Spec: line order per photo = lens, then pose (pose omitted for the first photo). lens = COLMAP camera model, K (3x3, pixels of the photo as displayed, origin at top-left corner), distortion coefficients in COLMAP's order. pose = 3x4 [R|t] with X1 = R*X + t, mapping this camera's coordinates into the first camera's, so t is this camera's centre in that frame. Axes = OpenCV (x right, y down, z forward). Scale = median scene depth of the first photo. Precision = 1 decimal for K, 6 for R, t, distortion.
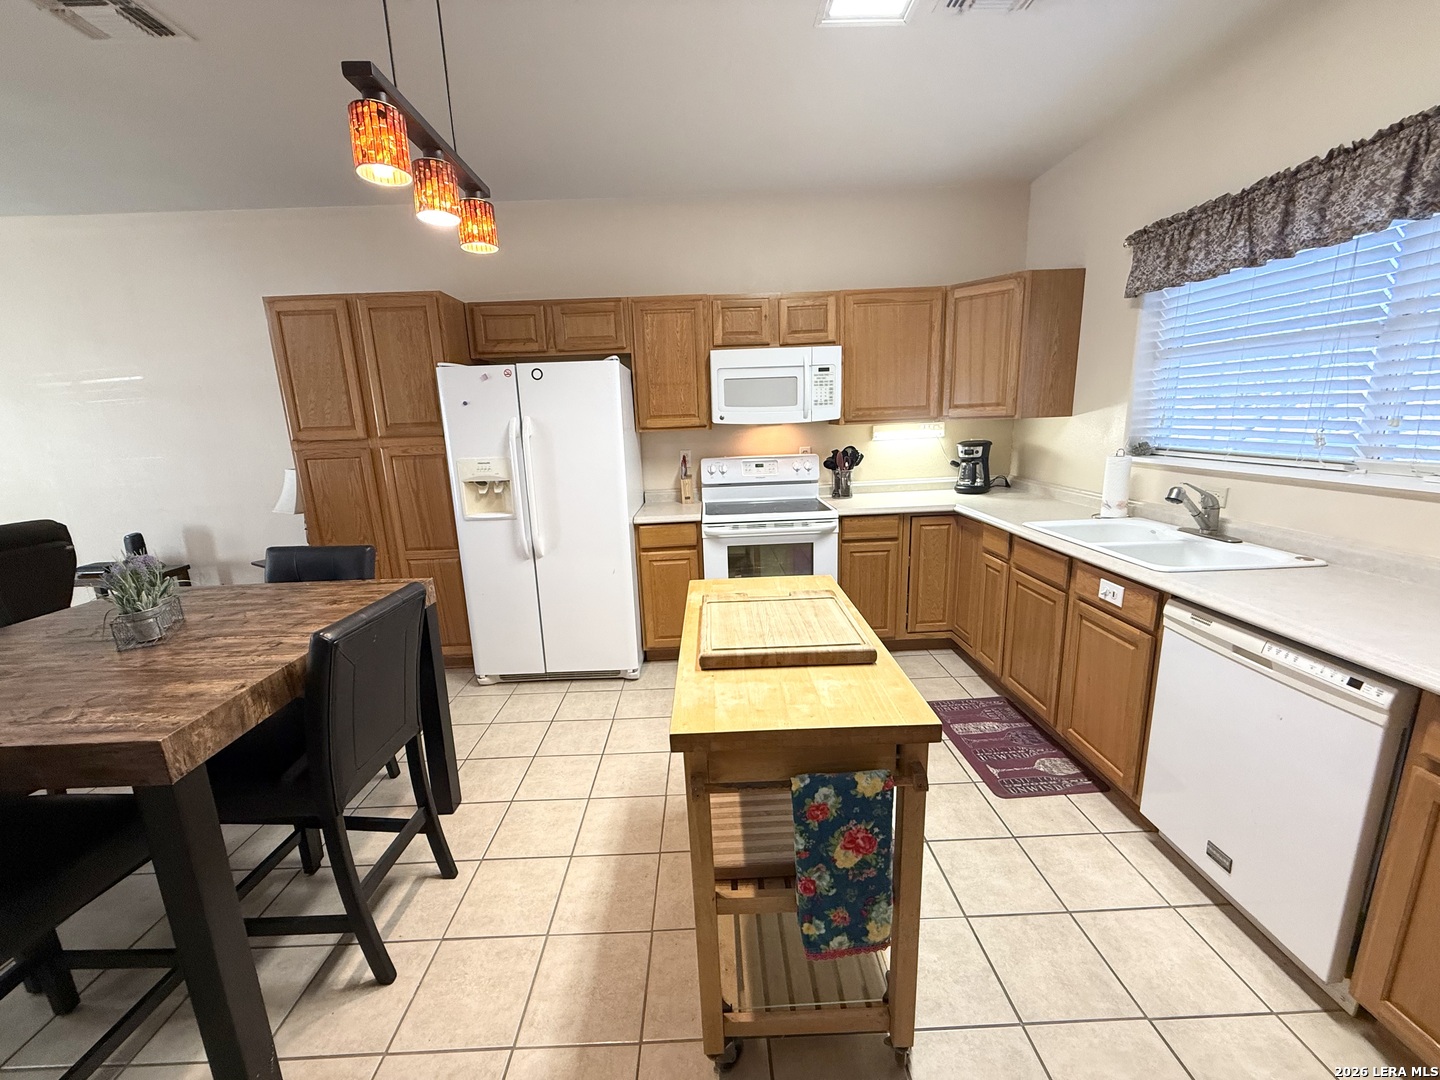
lens RADIAL K [[570.7, 0, 715.6], [0, 570.7, 541.6], [0, 0, 1]] dist [0.000994, -0.000838]
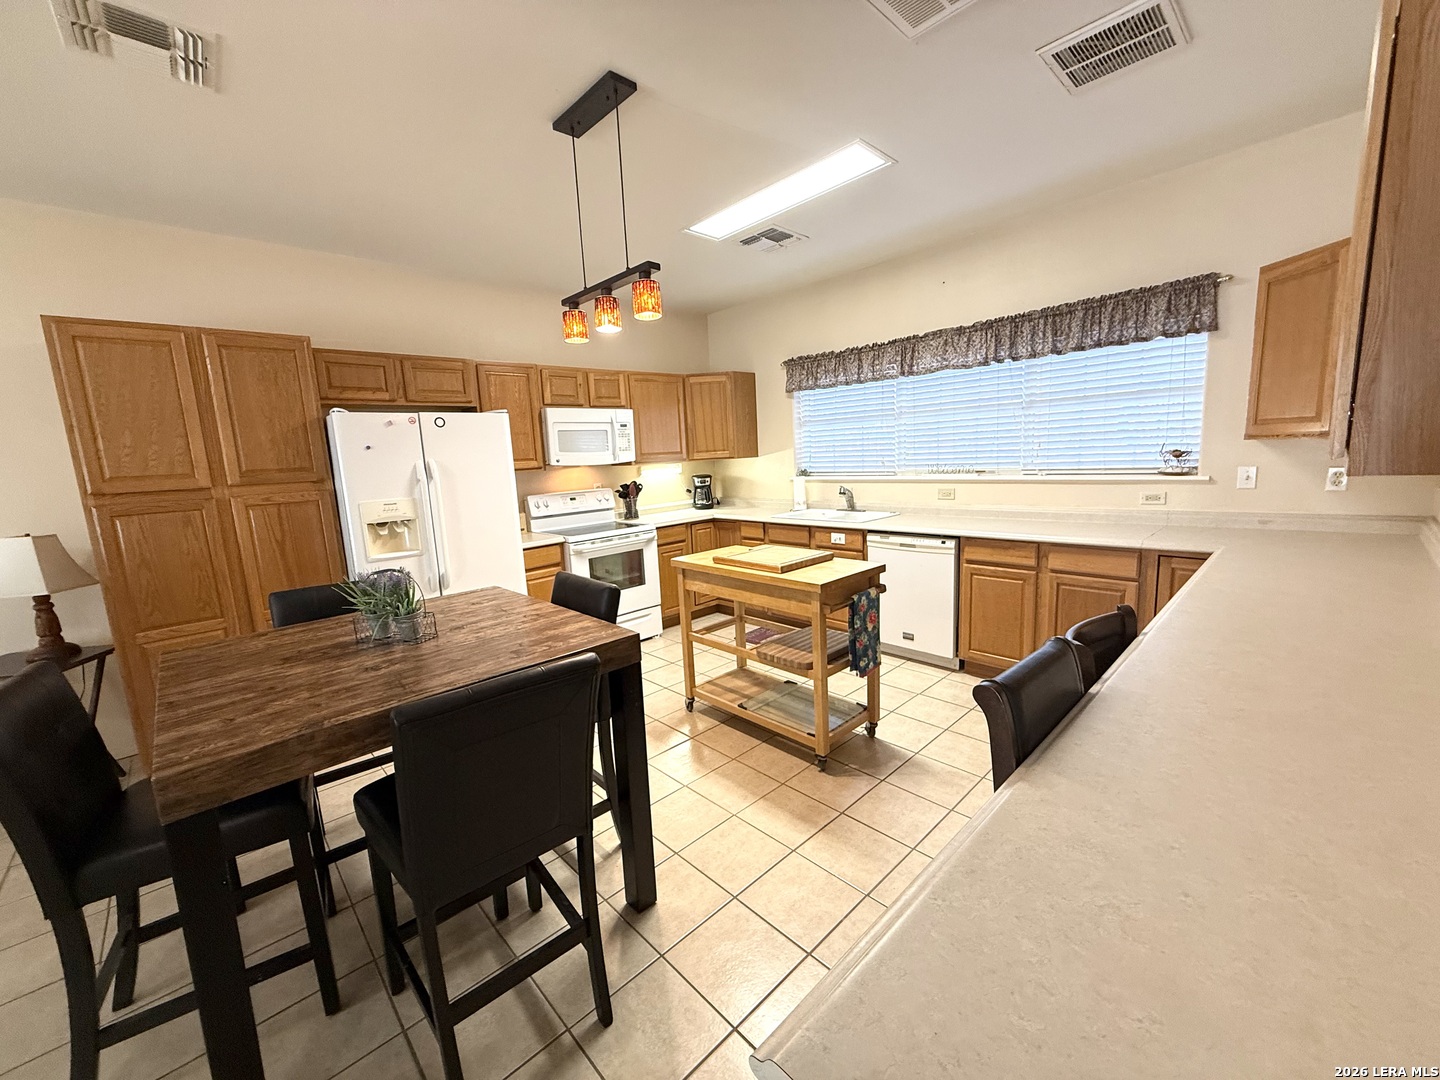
lens RADIAL K [[570.7, 0, 714.2], [0, 570.7, 541.4], [0, 0, 1]] dist [0.000994, -0.000838]
pose [[0.741441, -0.105408, 0.662688, -0.681014], [0.167084, 0.985480, -0.030189, 0.061171], [-0.649884, 0.133108, 0.748287, -0.158415]]
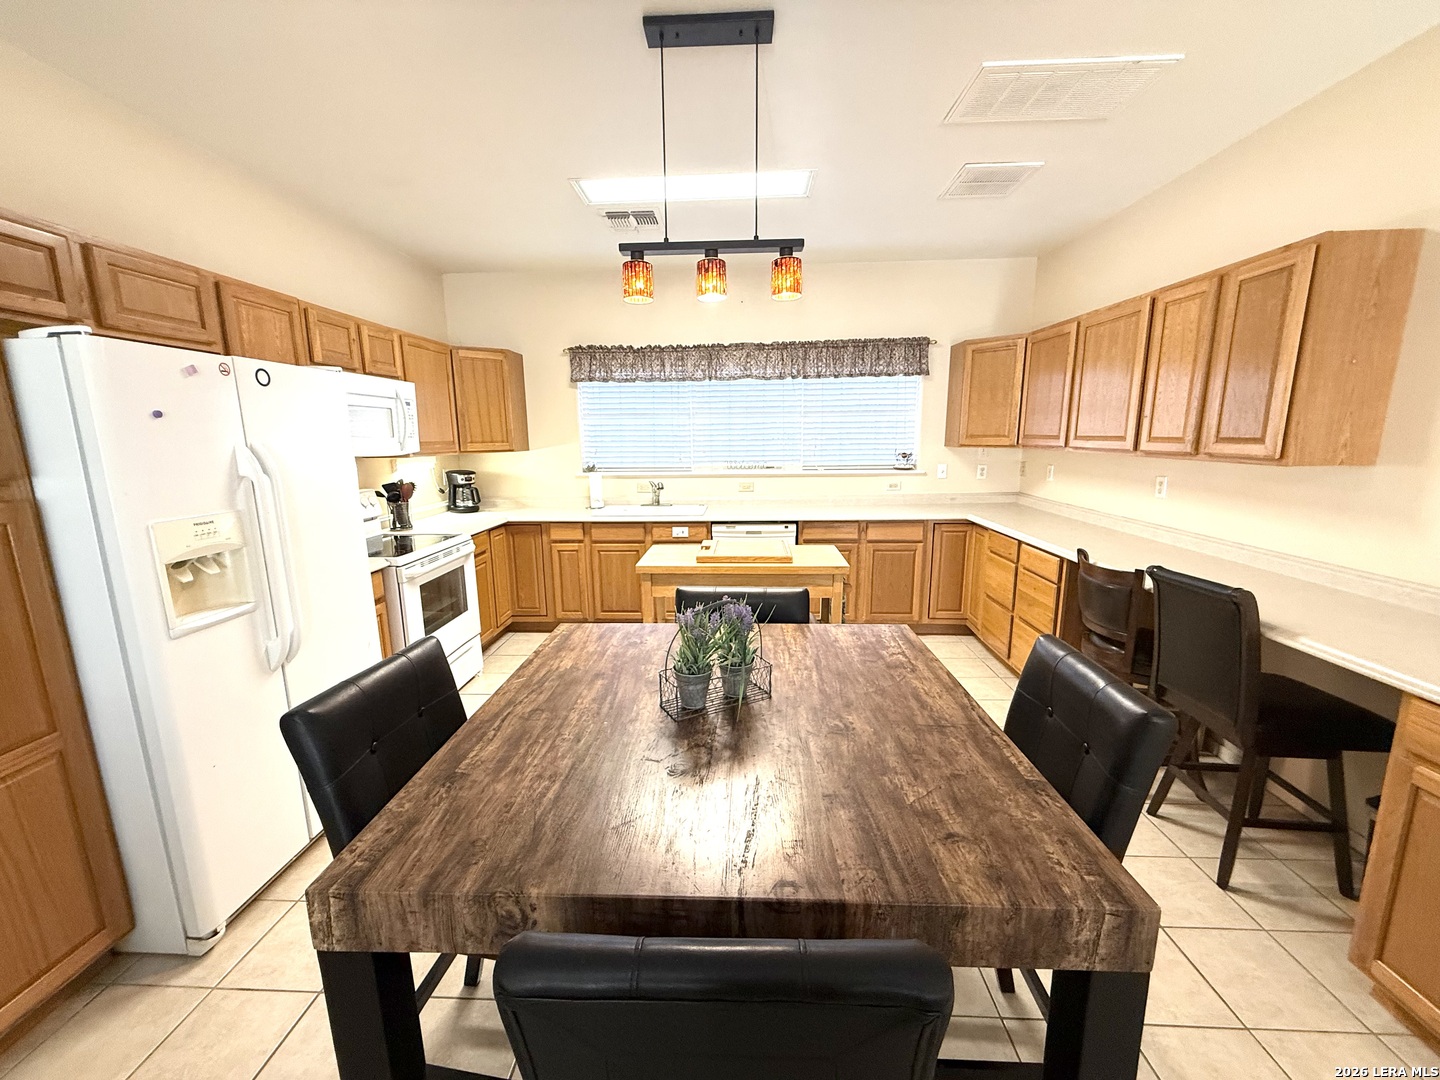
lens RADIAL K [[570.7, 0, 714.2], [0, 570.7, 541.8], [0, 0, 1]] dist [0.000994, -0.000838]
pose [[0.066651, -0.148985, 0.986591, -0.945862], [0.223040, 0.965993, 0.130807, -0.084193], [-0.972528, 0.211331, 0.097614, 0.479130]]
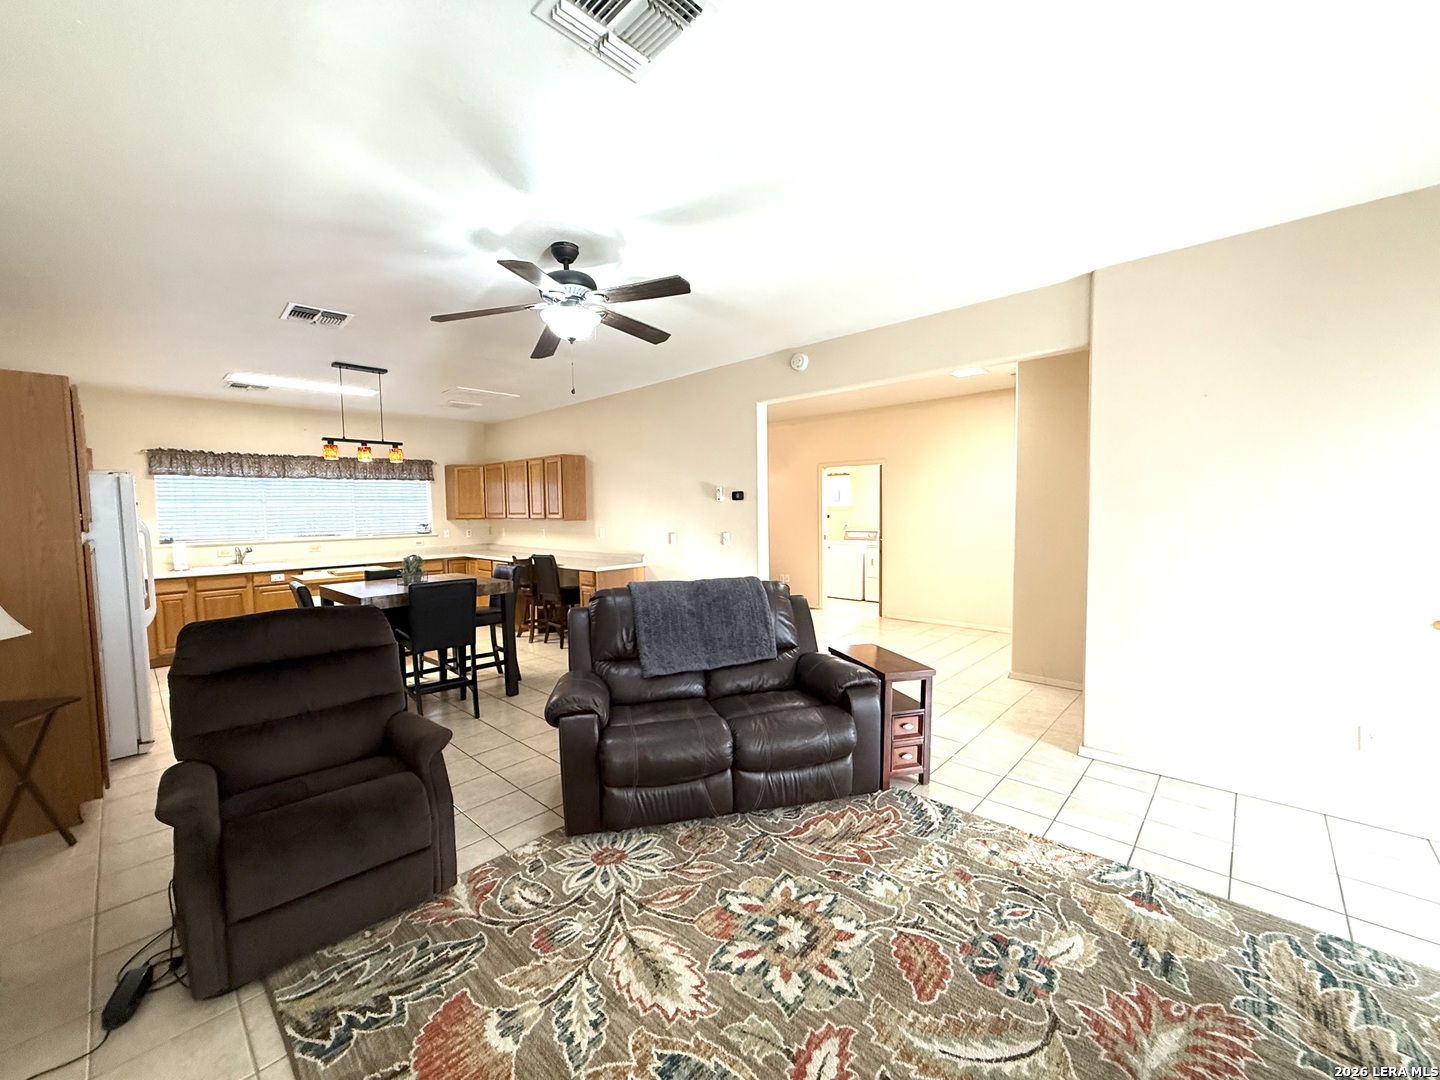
lens RADIAL K [[570.7, 0, 715.1], [0, 570.7, 542.1], [0, 0, 1]] dist [0.000994, -0.000838]
pose [[-0.712397, 0.007324, 0.701739, -2.230040], [0.191657, 0.963963, 0.184507, -0.150504], [-0.675099, 0.265936, -0.688128, 1.034042]]
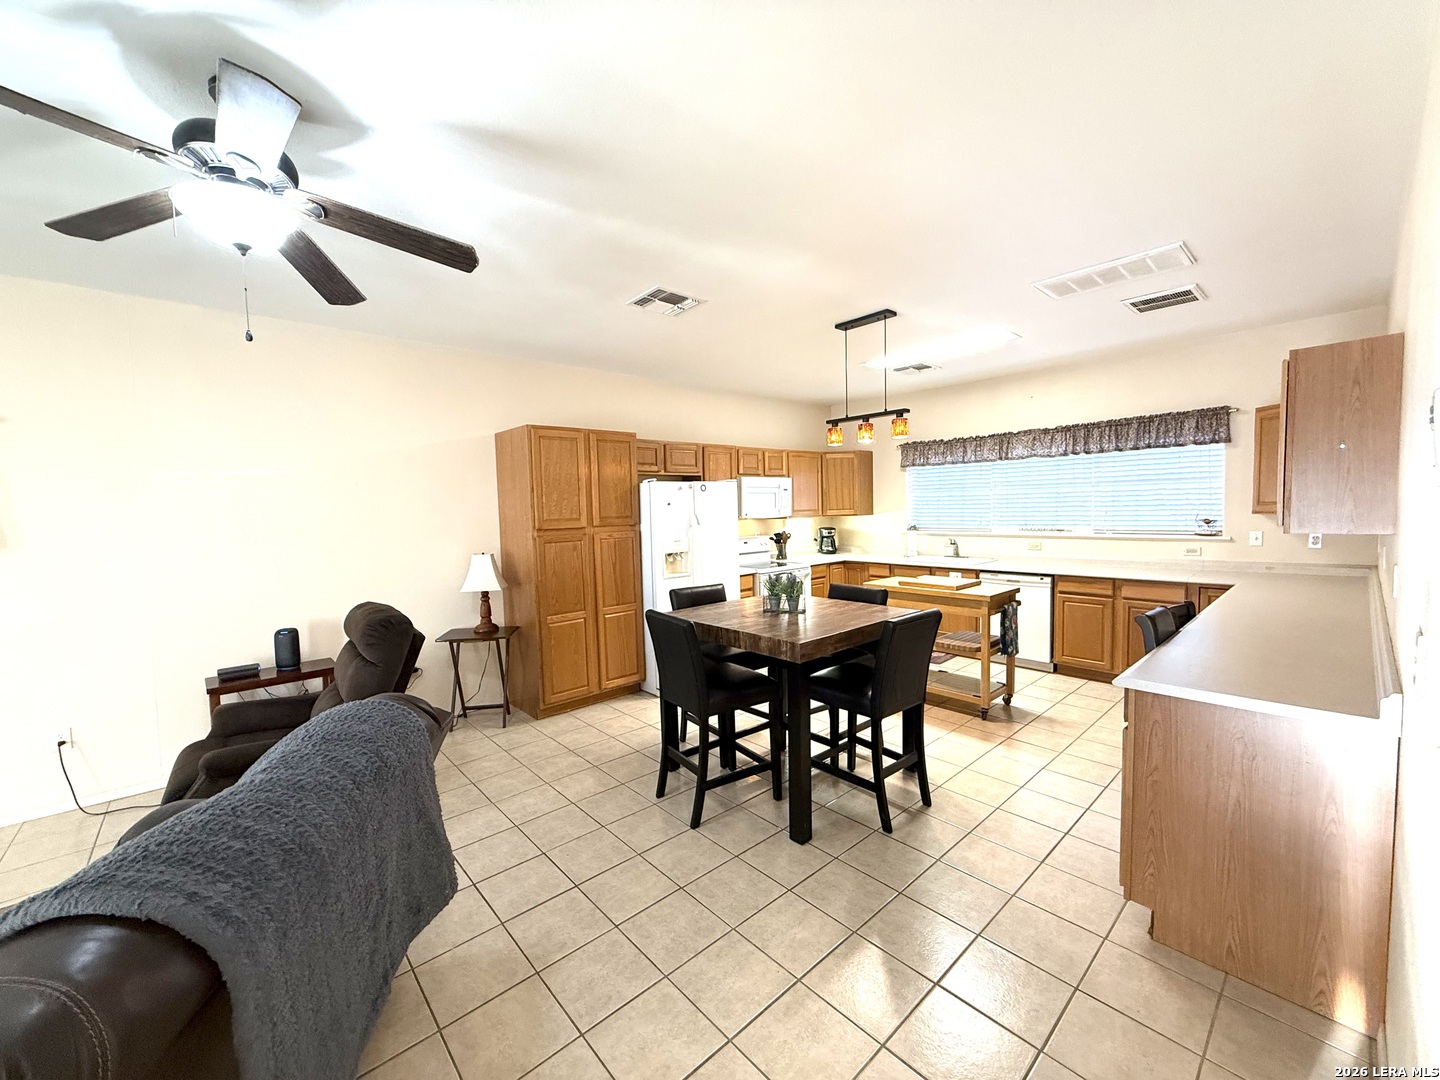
lens RADIAL K [[570.7, 0, 714.8], [0, 570.7, 542.0], [0, 0, 1]] dist [0.000994, -0.000838]
pose [[0.758569, -0.024486, 0.651132, -1.385965], [0.138034, 0.982653, -0.123857, 0.075448], [-0.636804, 0.183832, 0.748790, -0.249412]]
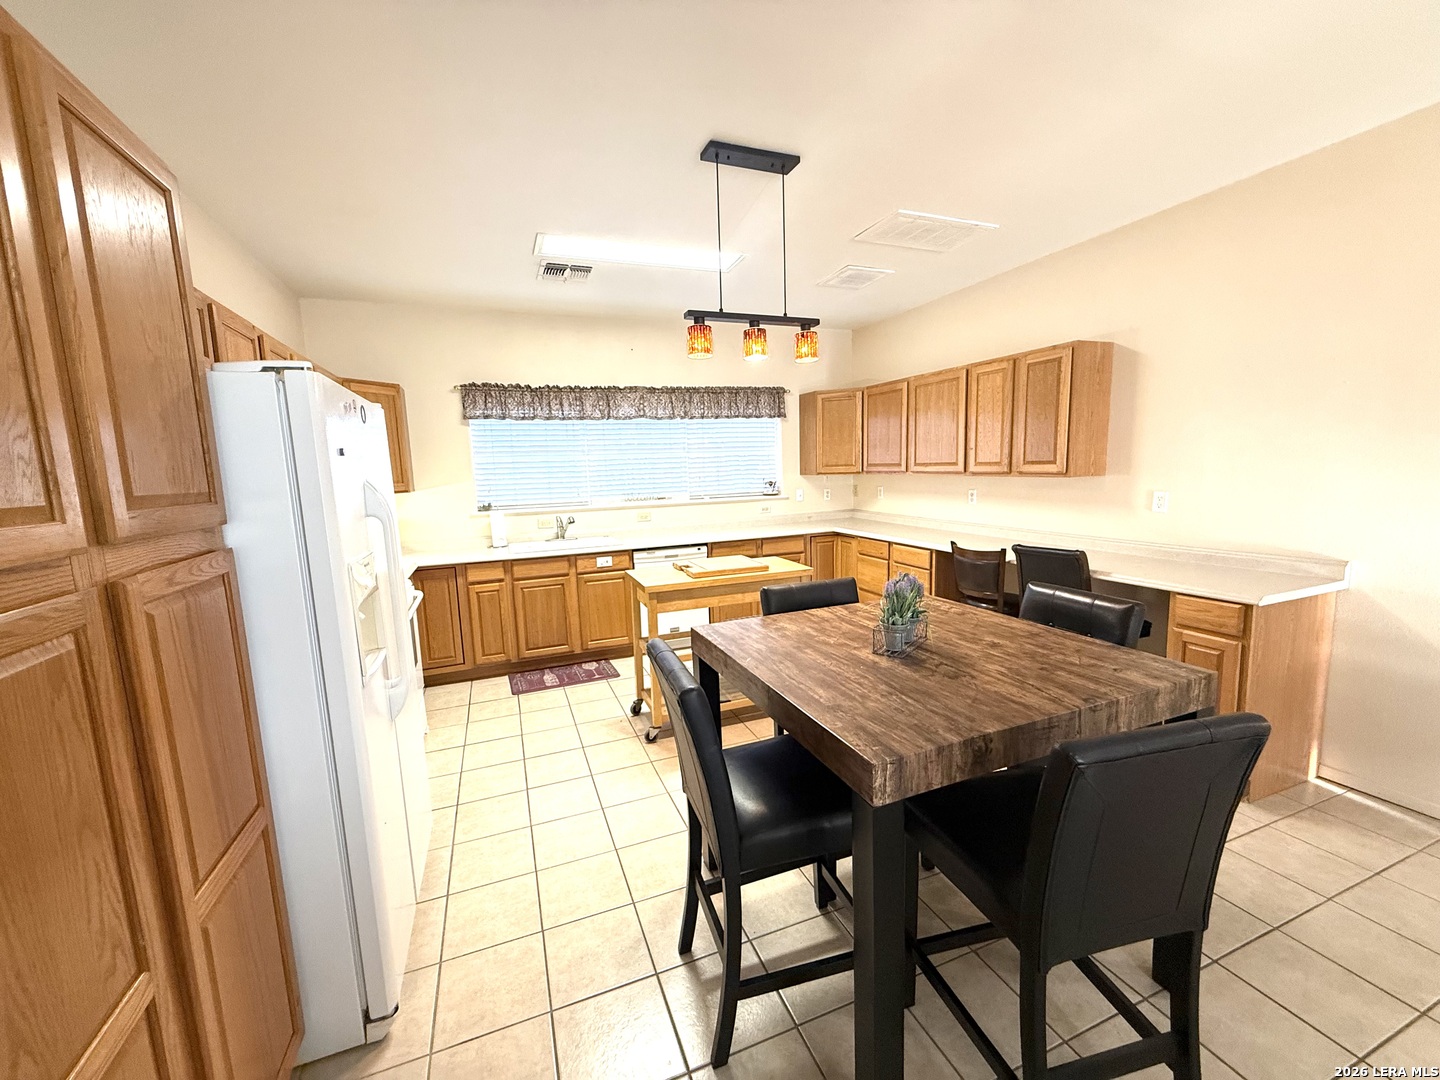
lens RADIAL K [[570.7, 0, 713.5], [0, 570.7, 542.4], [0, 0, 1]] dist [0.000994, -0.000838]
pose [[-0.340497, -0.077039, 0.937084, -1.036919], [0.247230, 0.954232, 0.168282, -0.171048], [-0.907160, 0.288975, -0.305867, 0.885367]]
